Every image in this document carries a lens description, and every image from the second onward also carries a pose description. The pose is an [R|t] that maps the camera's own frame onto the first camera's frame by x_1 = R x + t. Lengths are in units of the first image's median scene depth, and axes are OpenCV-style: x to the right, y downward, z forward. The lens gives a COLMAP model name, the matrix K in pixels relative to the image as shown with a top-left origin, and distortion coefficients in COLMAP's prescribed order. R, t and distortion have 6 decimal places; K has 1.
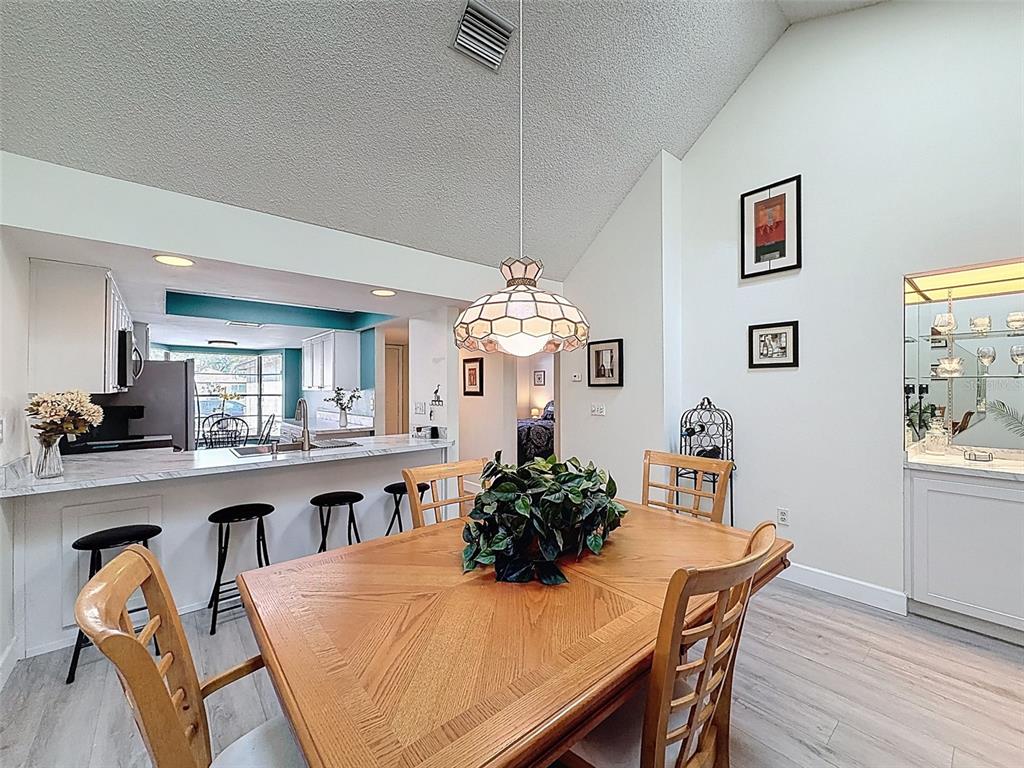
lens RADIAL K [[412.4, 0, 512.5], [0, 412.4, 388.3], [0, 0, 1]] dist [-0.000374, 0.000042]
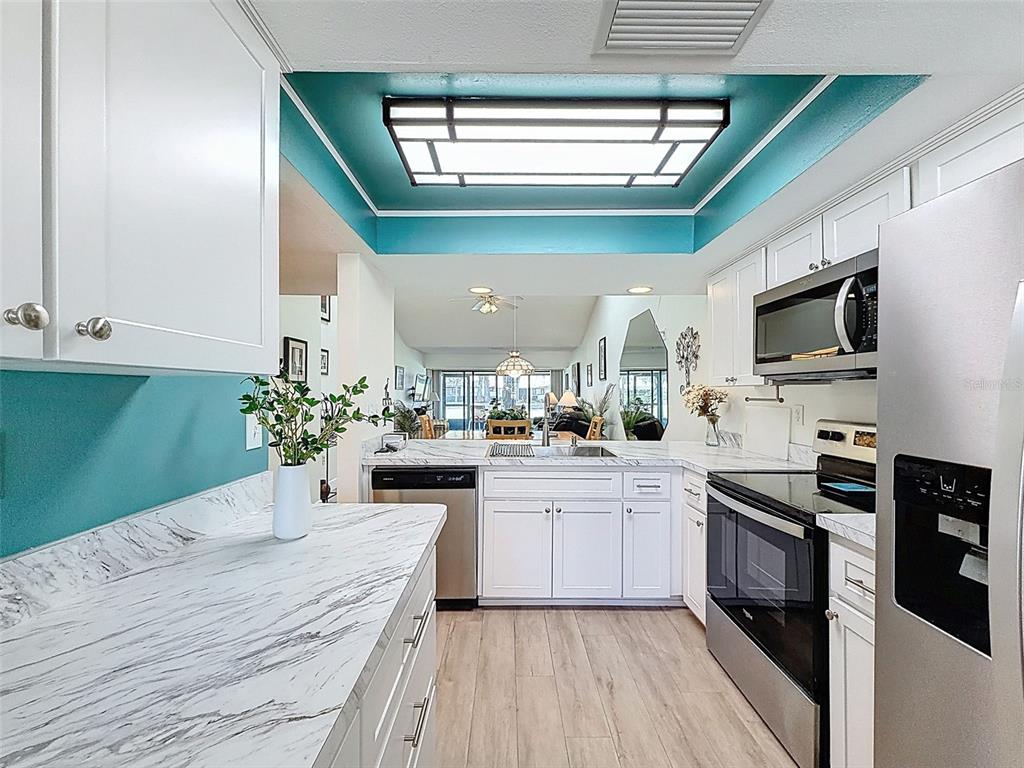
lens RADIAL K [[415.5, 0, 510.8], [0, 415.5, 391.0], [0, 0, 1]] dist [-0.000858, -0.000037]
pose [[-0.766584, 0.003769, 0.642133, -0.892563], [0.000929, 0.999988, -0.004761, 0.020660], [-0.642143, -0.003053, -0.766579, 1.520084]]
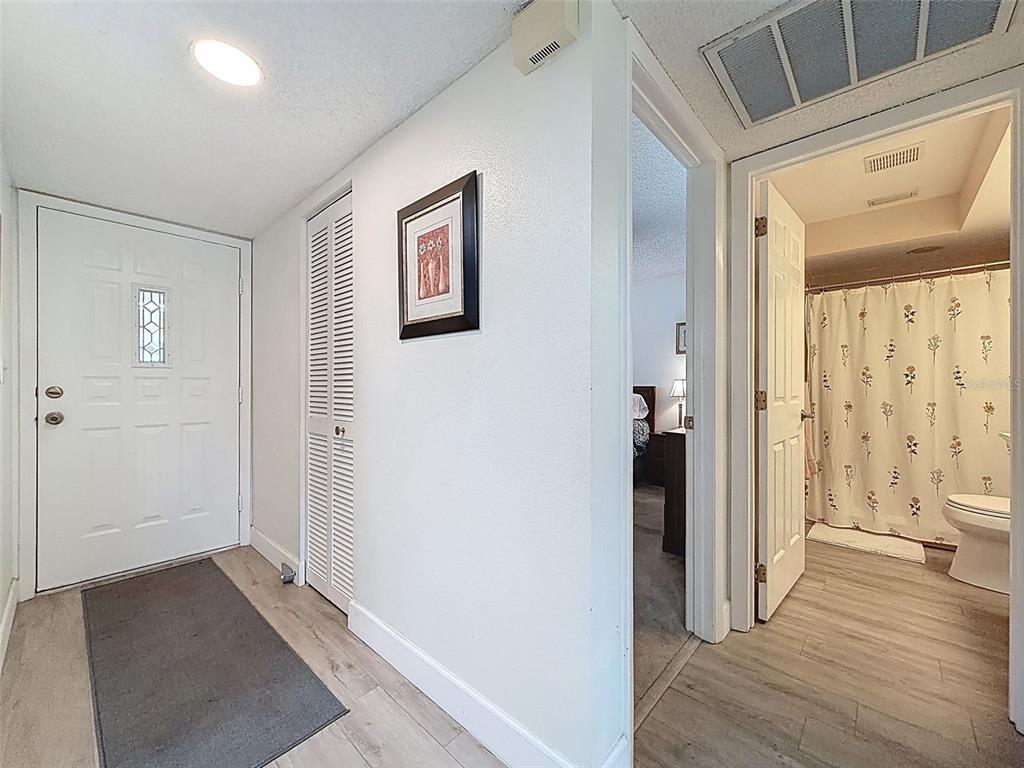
lens RADIAL K [[410.6, 0, 517.1], [0, 410.6, 384.1], [0, 0, 1]] dist [-0.000908, 0.000090]
pose [[0.992042, 0.003432, 0.125861, -0.114654], [-0.003518, 0.999994, 0.000465, 0.073011], [-0.125859, -0.000904, 0.992048, 1.095397]]
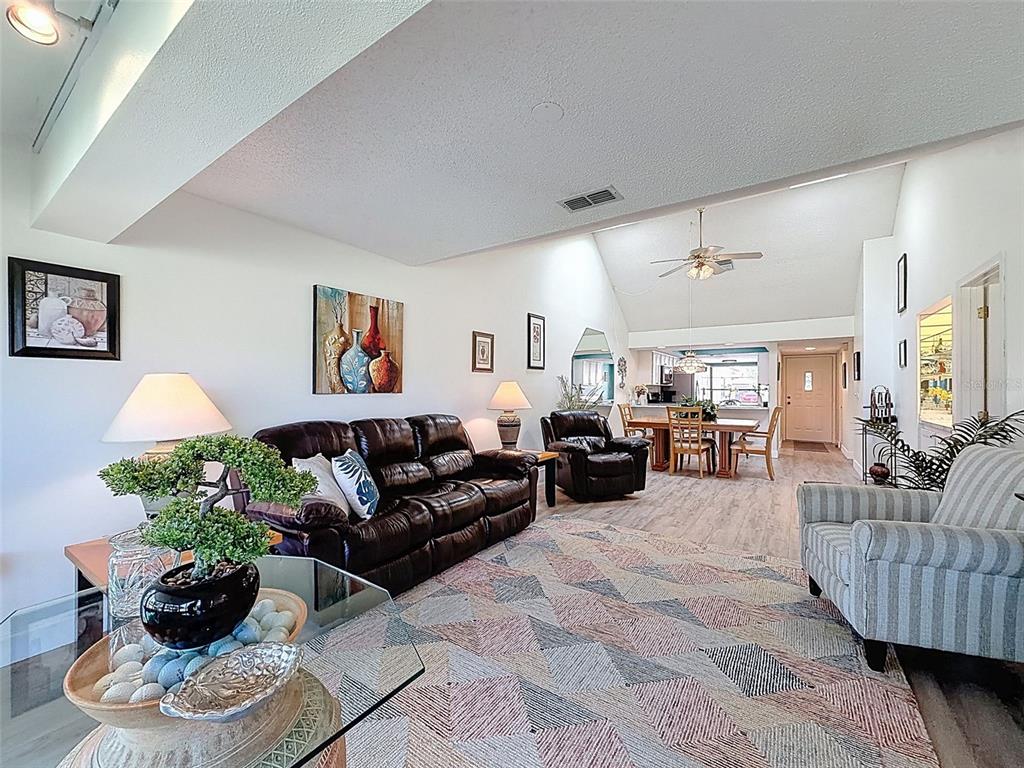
lens RADIAL K [[410.7, 0, 512.0], [0, 410.7, 387.8], [0, 0, 1]] dist [-0.000340, 0.000147]
pose [[0.260734, -0.004259, -0.965401, 1.498025], [-0.002526, 0.999984, -0.005094, 0.041711], [0.965407, 0.003766, 0.260719, -0.774547]]
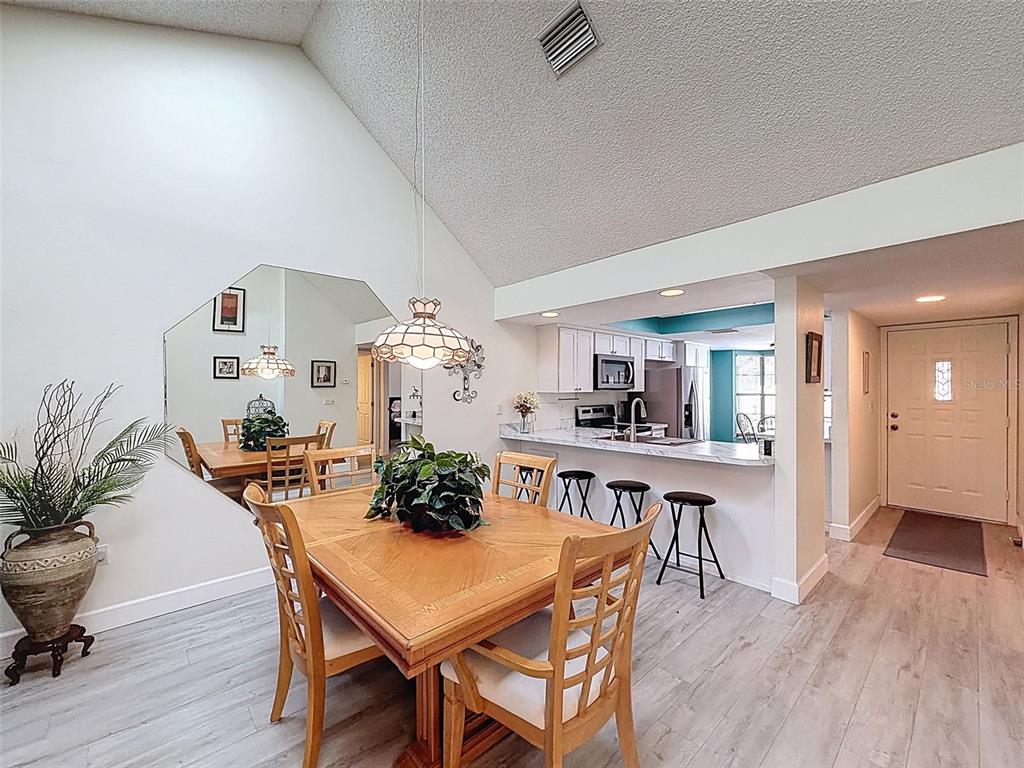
lens RADIAL K [[421.6, 0, 511.4], [0, 421.6, 390.7], [0, 0, 1]] dist [0.000491, 0.000278]
pose [[0.033023, 0.006571, -0.999433, 0.592272], [0.005166, 0.999964, 0.006745, -0.006527], [0.999441, -0.005386, 0.032988, 0.513295]]
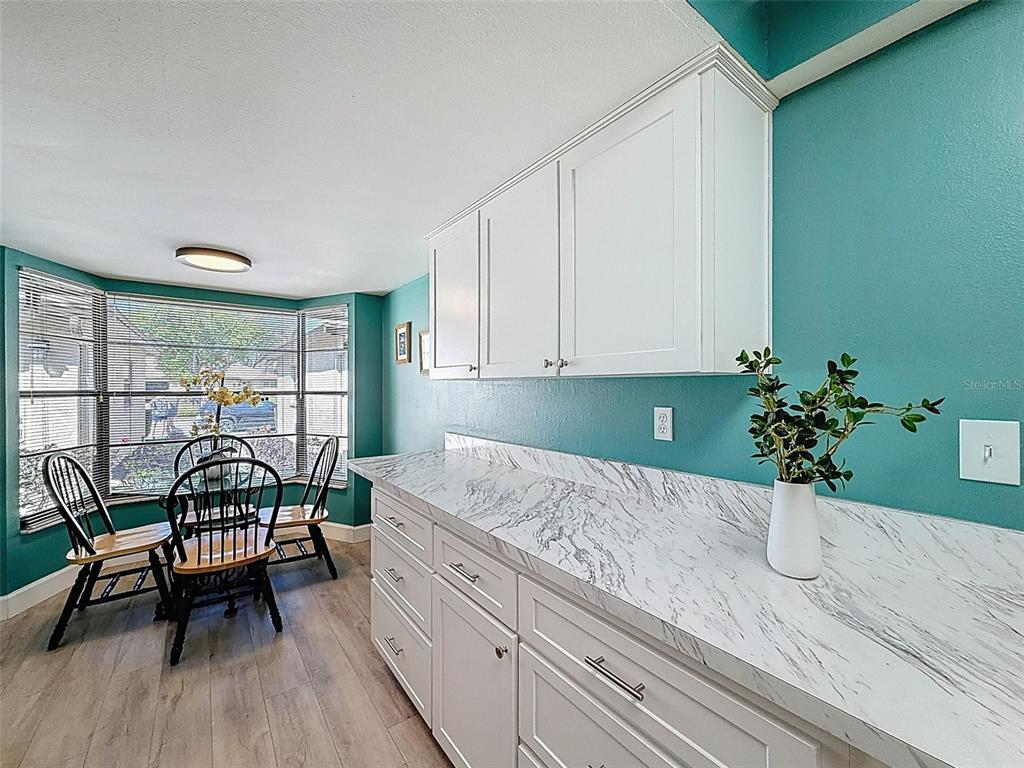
lens RADIAL K [[410.6, 0, 517.1], [0, 410.6, 384.1], [0, 0, 1]] dist [-0.000908, 0.000090]
pose [[0.998698, 0.000962, -0.050995, -0.717209], [-0.001221, 0.999986, -0.005051, 0.018294], [0.050990, 0.005107, 0.998686, 1.136264]]
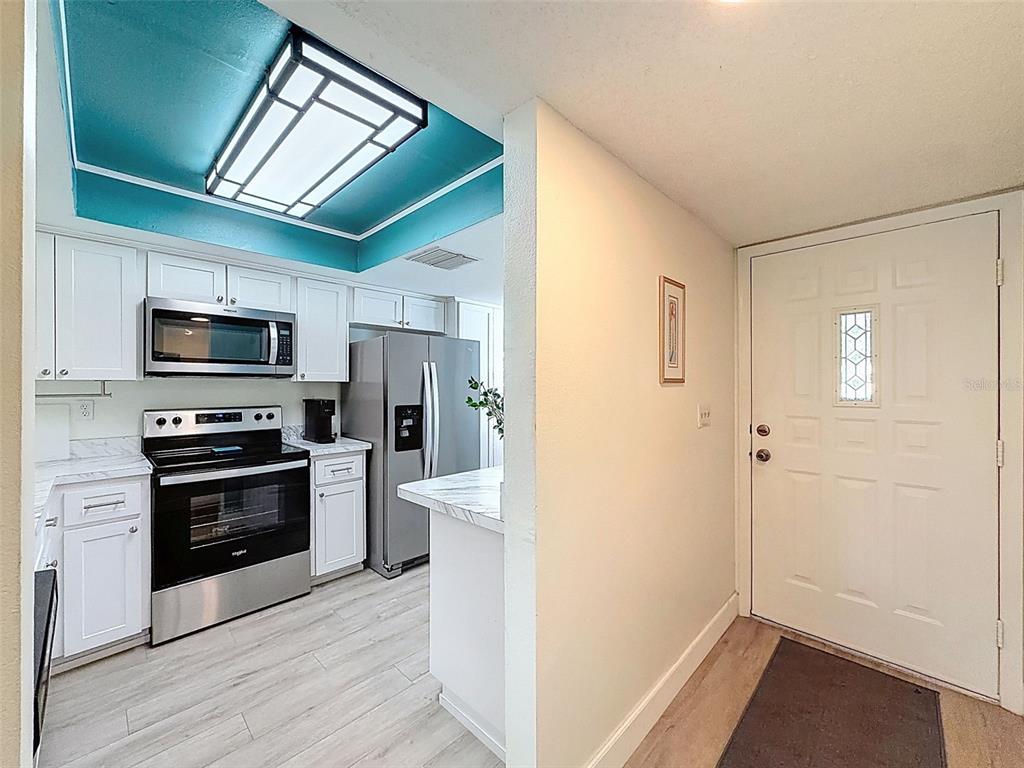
lens RADIAL K [[409.9, 0, 512.0], [0, 409.9, 384.0], [0, 0, 1]] dist [0.000741, 0.000139]
pose [[0.092527, -0.001157, -0.995710, -0.122578], [0.001652, 0.999998, -0.001008, 0.016648], [0.995709, -0.001551, 0.092529, 1.337964]]
